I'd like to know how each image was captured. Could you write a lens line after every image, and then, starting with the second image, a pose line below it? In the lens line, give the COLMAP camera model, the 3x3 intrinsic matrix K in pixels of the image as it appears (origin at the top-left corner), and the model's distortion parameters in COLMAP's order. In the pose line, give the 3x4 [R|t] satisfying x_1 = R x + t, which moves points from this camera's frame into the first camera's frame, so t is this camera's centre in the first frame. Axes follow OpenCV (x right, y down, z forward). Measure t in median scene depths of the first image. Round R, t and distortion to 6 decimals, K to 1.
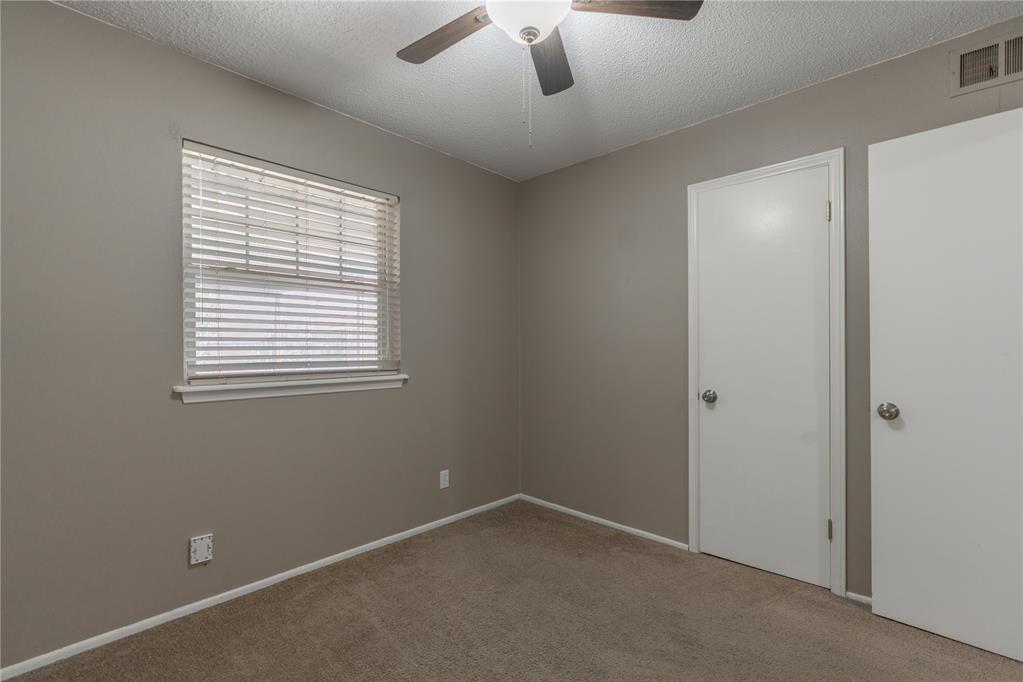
lens RADIAL K [[497.2, 0, 511.5], [0, 497.2, 341.0], [0, 0, 1]] dist [-0.000921, 0.000554]
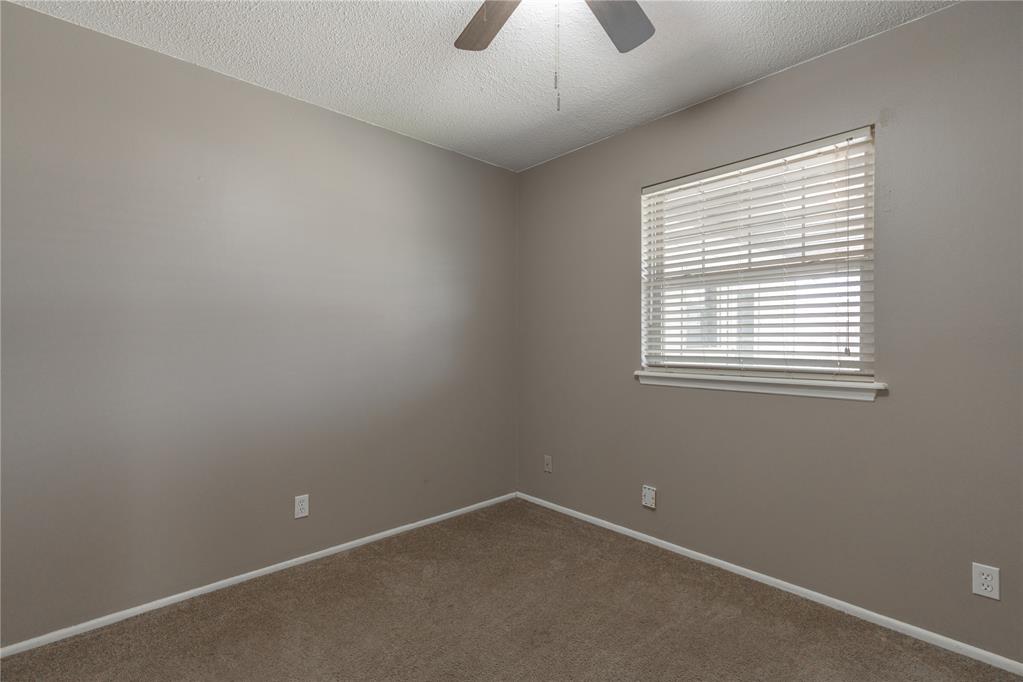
lens RADIAL K [[497.2, 0, 511.5], [0, 497.2, 341.0], [0, 0, 1]] dist [-0.000921, 0.000554]
pose [[-0.129561, -0.001814, -0.991570, 0.650943], [0.008451, 0.999960, -0.002934, 0.009207], [0.991535, -0.008760, -0.129540, 0.737626]]
